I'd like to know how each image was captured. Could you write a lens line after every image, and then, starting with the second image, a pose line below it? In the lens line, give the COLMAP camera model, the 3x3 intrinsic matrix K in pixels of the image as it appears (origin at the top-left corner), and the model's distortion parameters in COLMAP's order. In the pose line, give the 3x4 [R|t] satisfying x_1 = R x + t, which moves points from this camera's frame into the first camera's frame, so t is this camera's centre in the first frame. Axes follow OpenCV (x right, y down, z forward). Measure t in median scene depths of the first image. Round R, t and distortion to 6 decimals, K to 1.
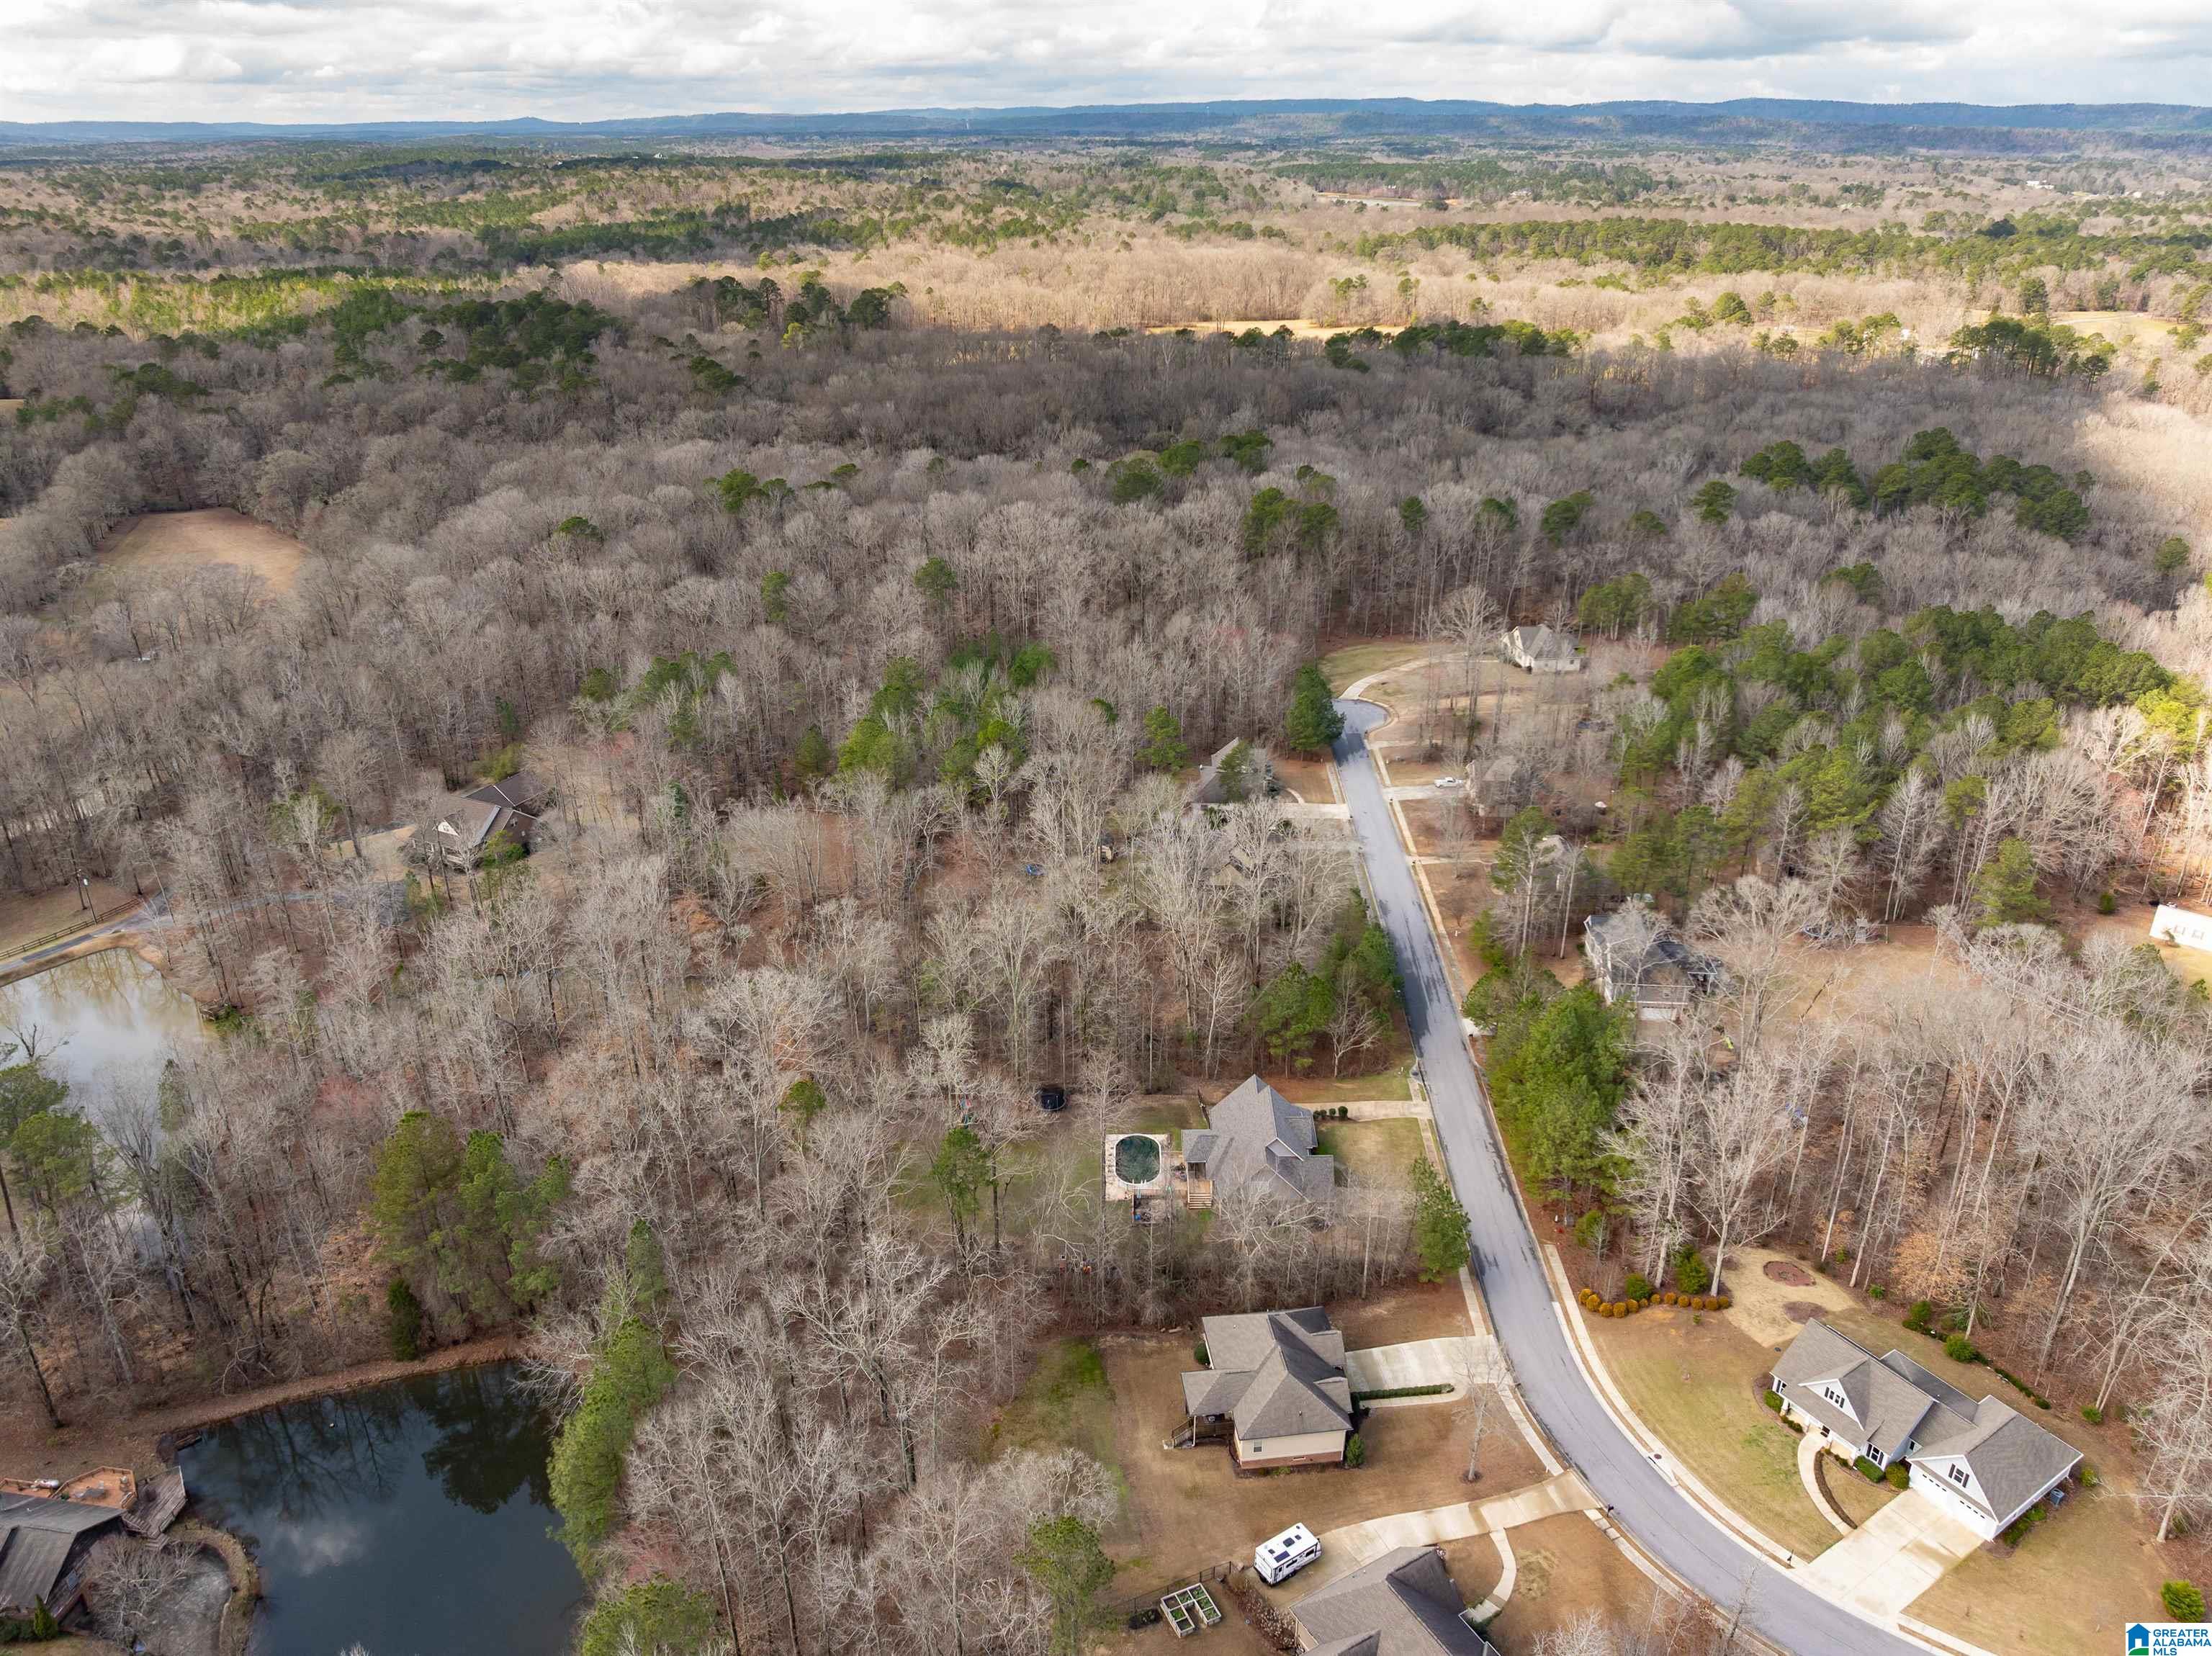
lens RADIAL K [[1565.6, 0, 1112.7], [0, 1565.6, 826.6], [0, 0, 1]] dist [-0.062697, 0.033749]
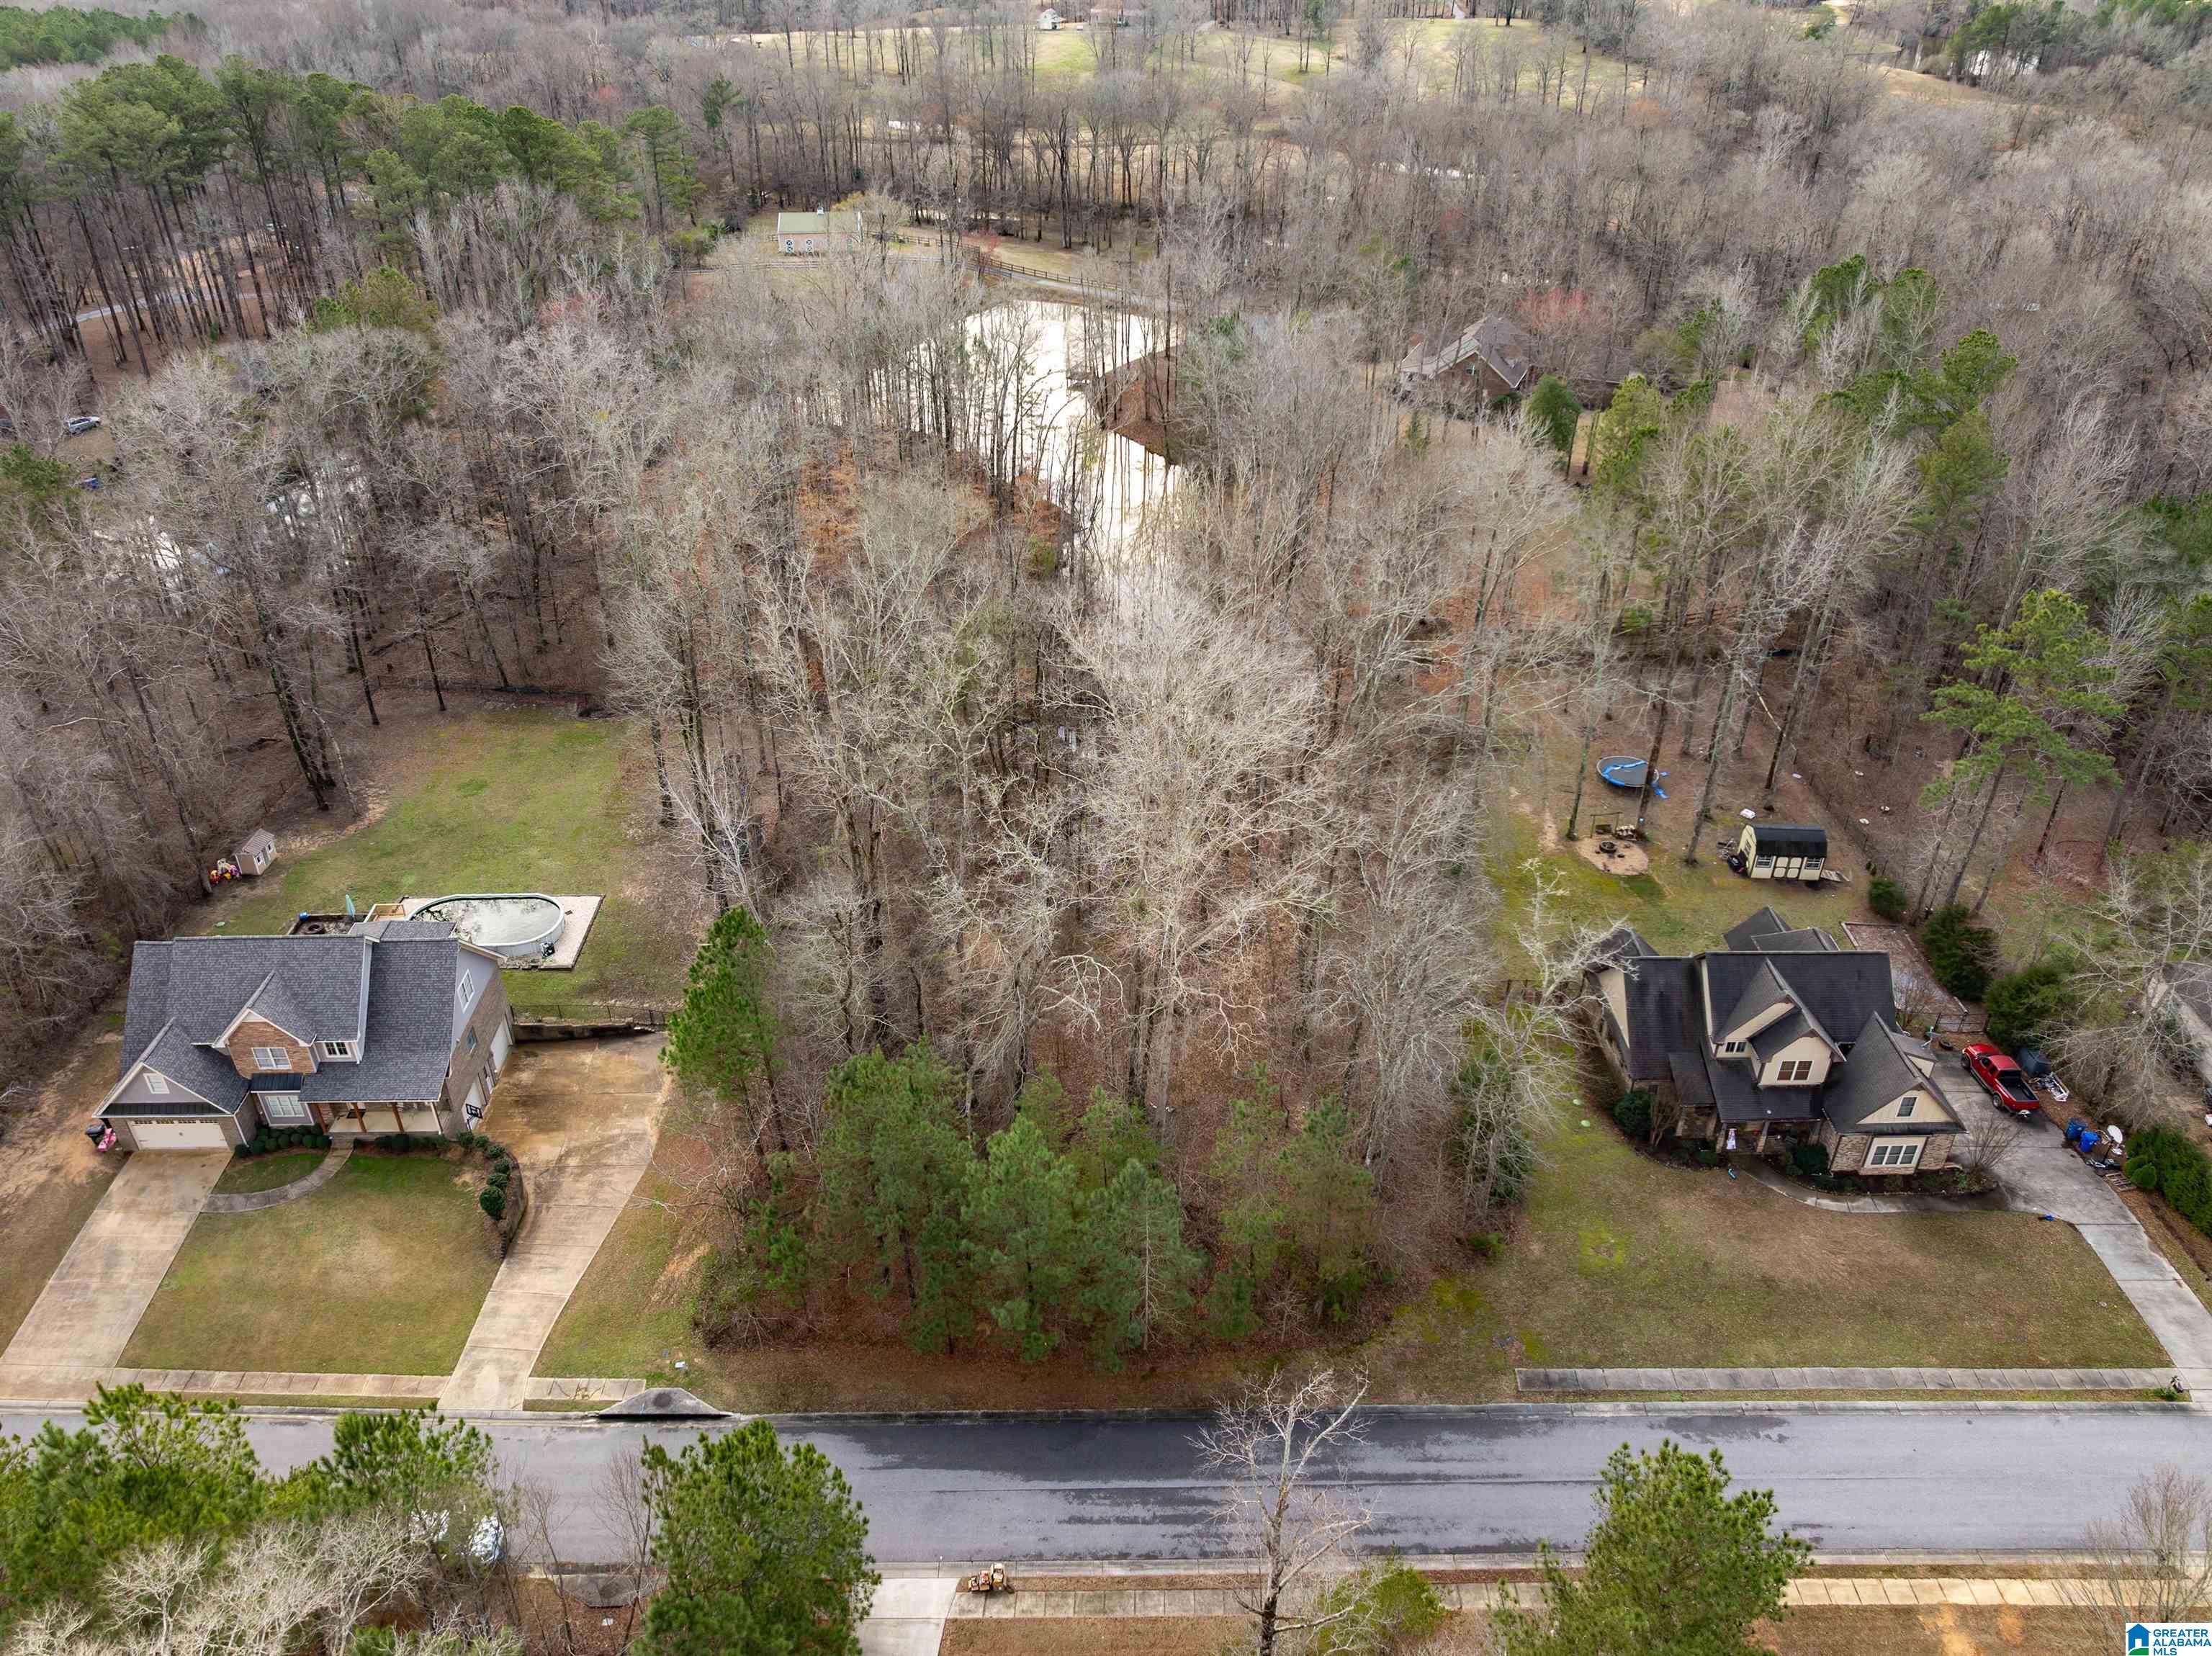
lens RADIAL K [[1565.6, 0, 1112.7], [0, 1565.6, 826.6], [0, 0, 1]] dist [-0.062697, 0.033749]
pose [[0.036953, 0.535874, -0.843489, 0.418511], [-0.414178, 0.776369, 0.475088, -0.142098], [0.909445, 0.331799, 0.250637, 0.967501]]
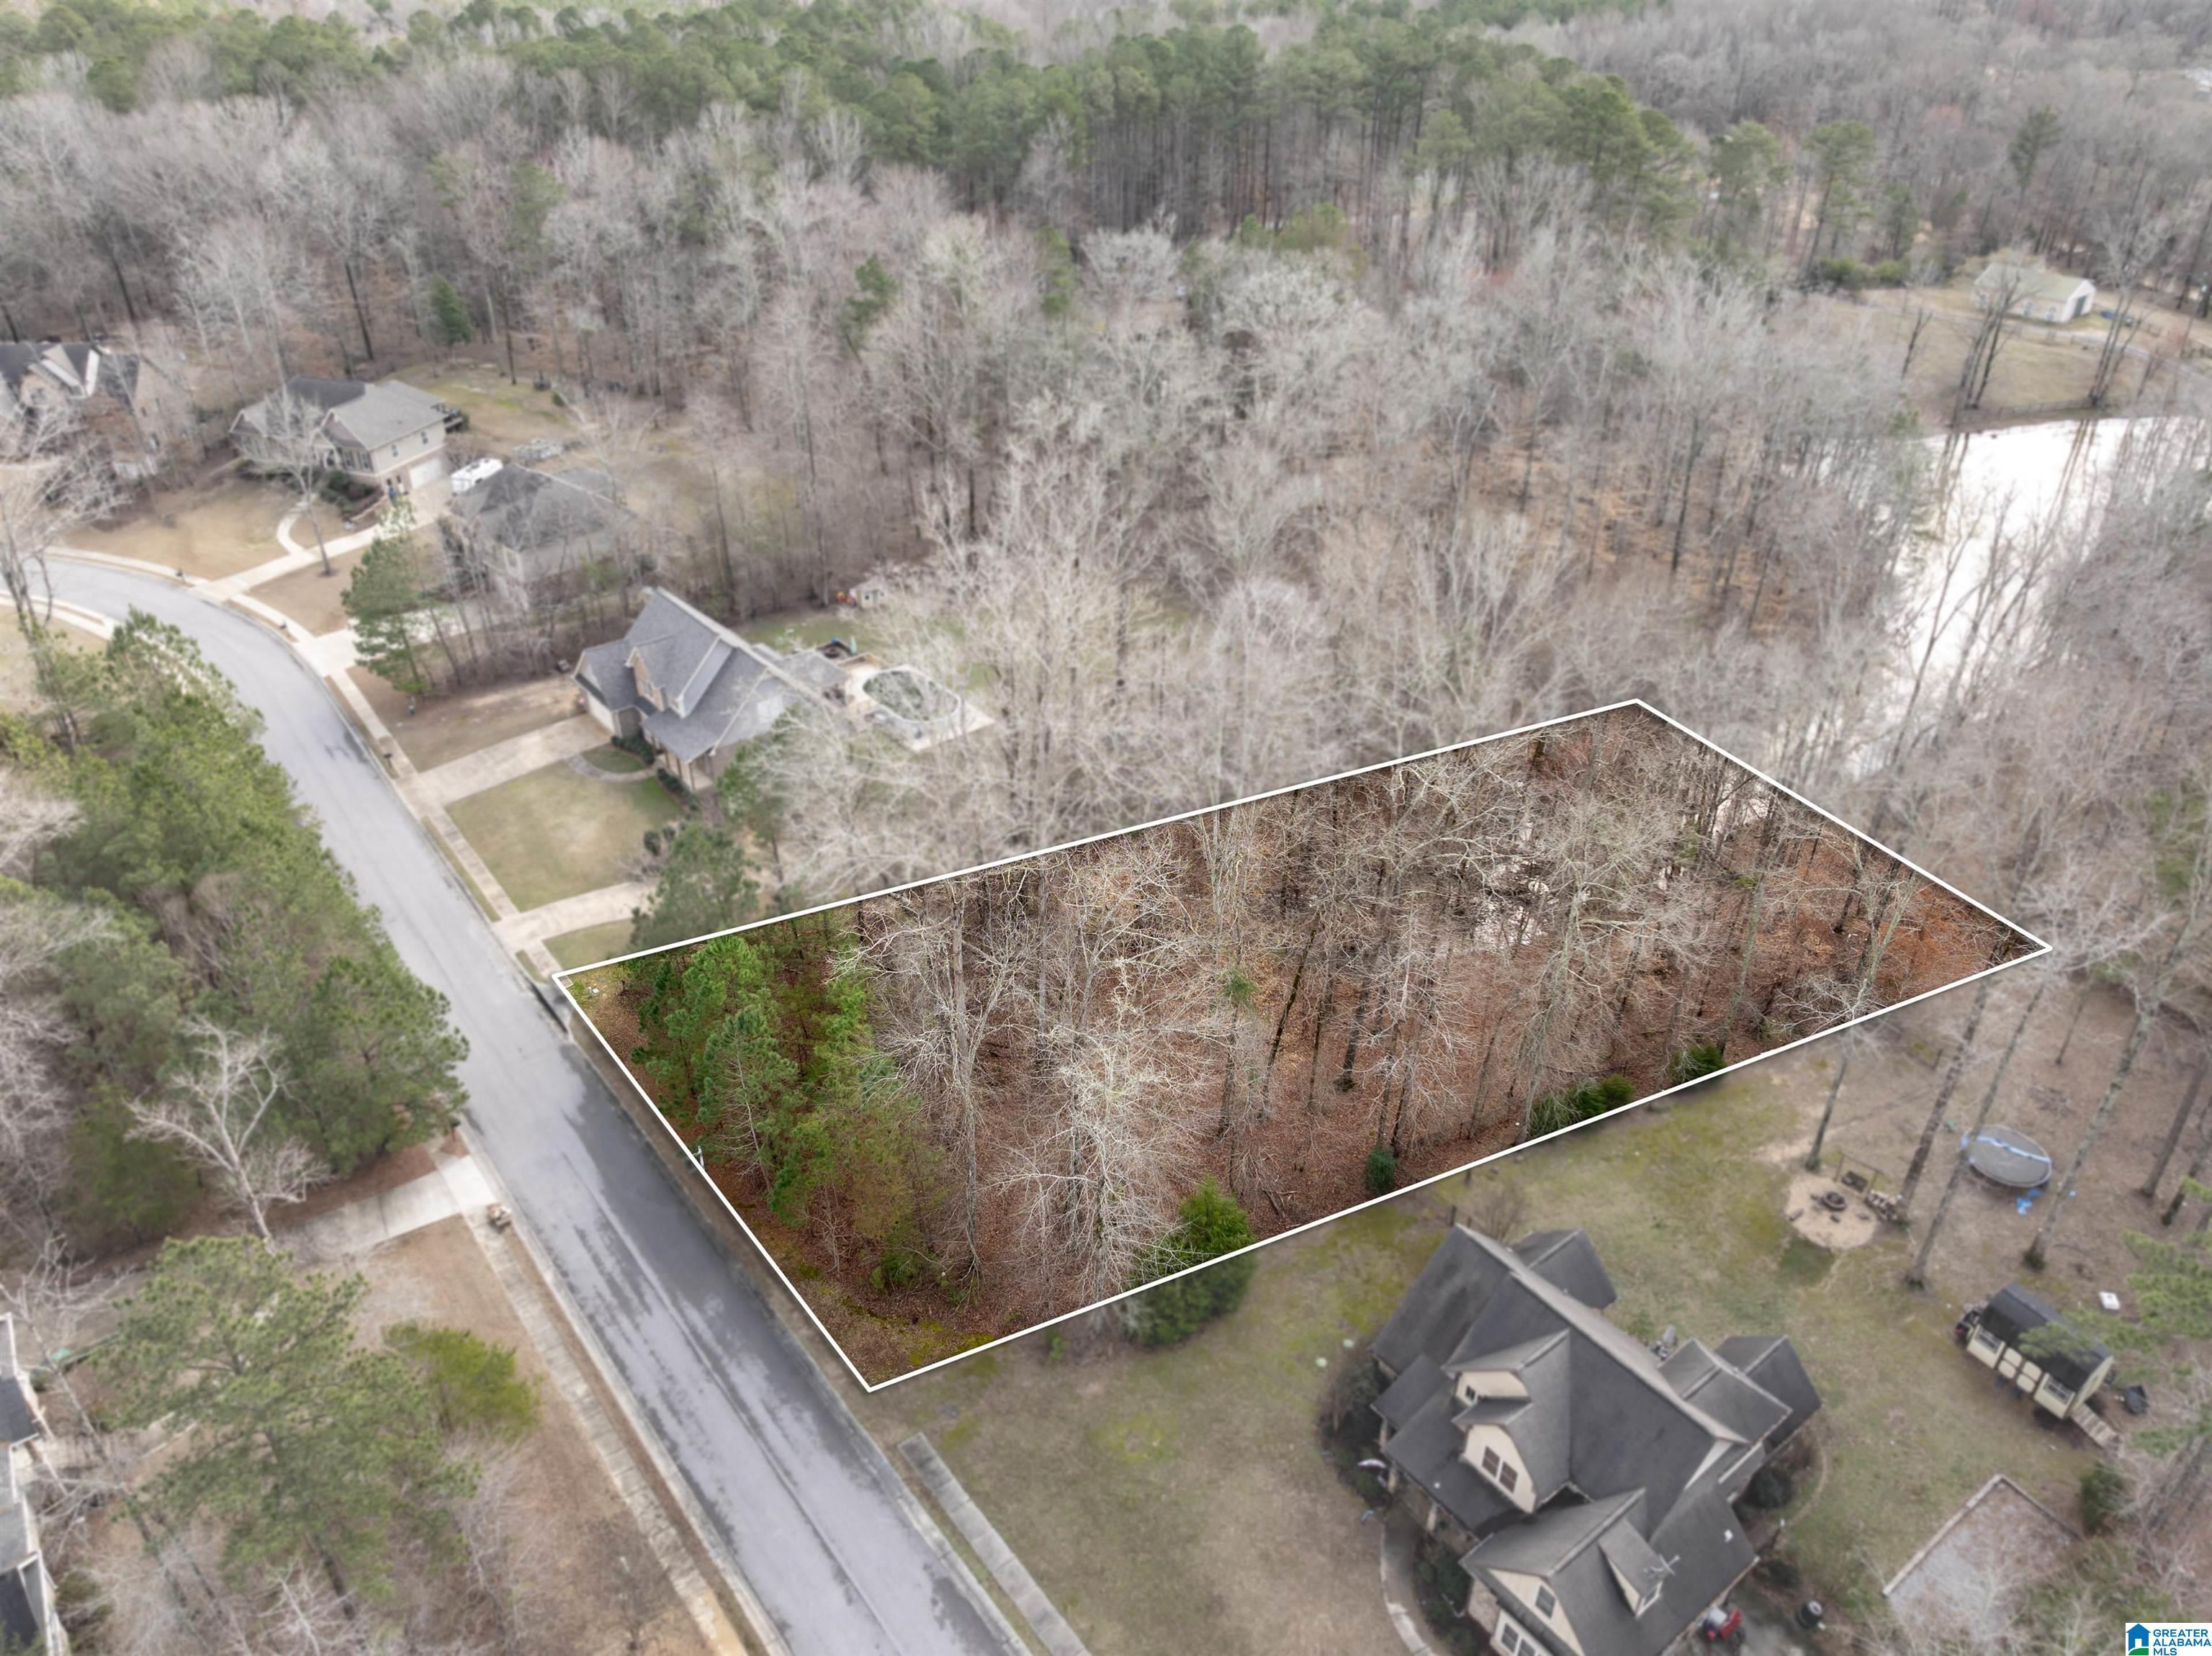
lens RADIAL K [[1565.6, 0, 1112.7], [0, 1565.6, 826.6], [0, 0, 1]] dist [-0.062697, 0.033749]
pose [[-0.774942, 0.340479, -0.532483, 0.293832], [-0.260910, 0.595023, 0.760180, -0.256079], [0.575665, 0.728026, -0.372275, 1.228649]]
